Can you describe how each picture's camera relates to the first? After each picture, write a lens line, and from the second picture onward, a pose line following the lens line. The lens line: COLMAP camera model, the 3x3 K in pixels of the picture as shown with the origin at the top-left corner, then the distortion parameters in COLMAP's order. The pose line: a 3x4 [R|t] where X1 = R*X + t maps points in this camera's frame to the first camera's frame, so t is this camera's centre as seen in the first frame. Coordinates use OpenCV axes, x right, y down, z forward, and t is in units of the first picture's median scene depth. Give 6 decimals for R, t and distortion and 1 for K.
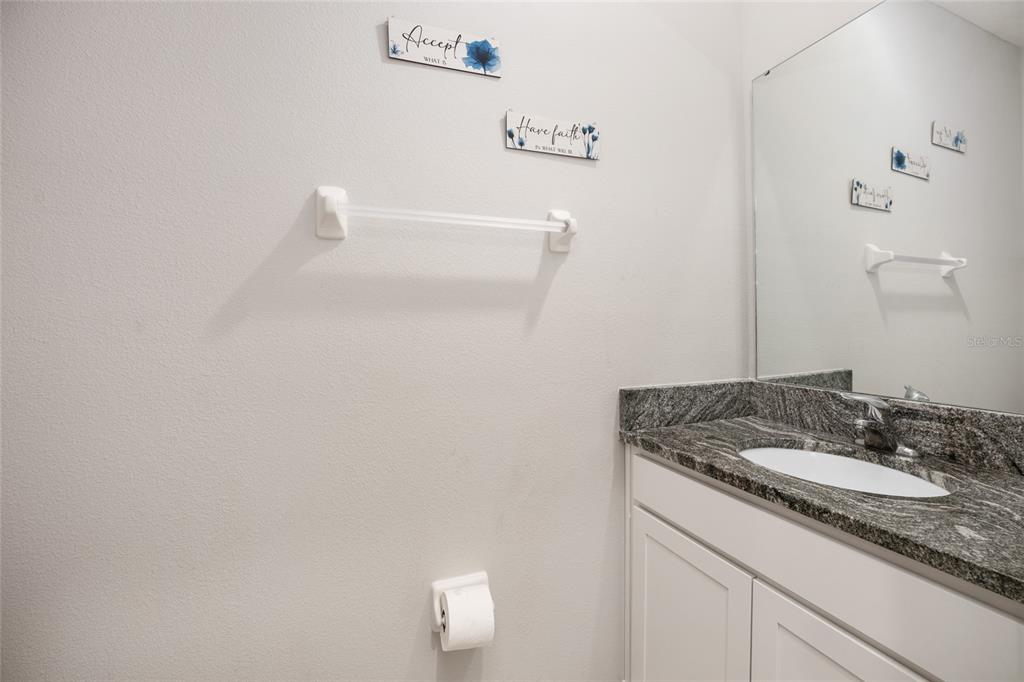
lens RADIAL K [[412.2, 0, 515.2], [0, 412.2, 341.4], [0, 0, 1]] dist [-0.032300, 0.008218]
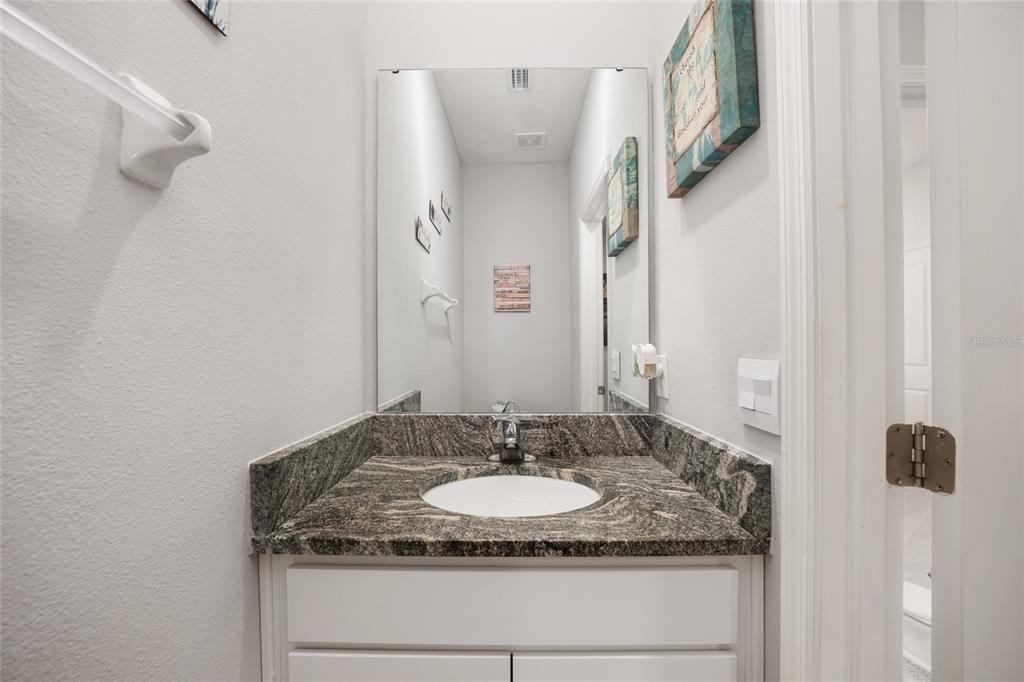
lens RADIAL K [[412.2, 0, 515.2], [0, 412.2, 341.4], [0, 0, 1]] dist [-0.032300, 0.008218]
pose [[0.384545, 0.015265, 0.922980, -0.155276], [0.033601, 0.998969, -0.030521, -0.030514], [-0.922494, 0.042749, 0.383636, 0.532551]]
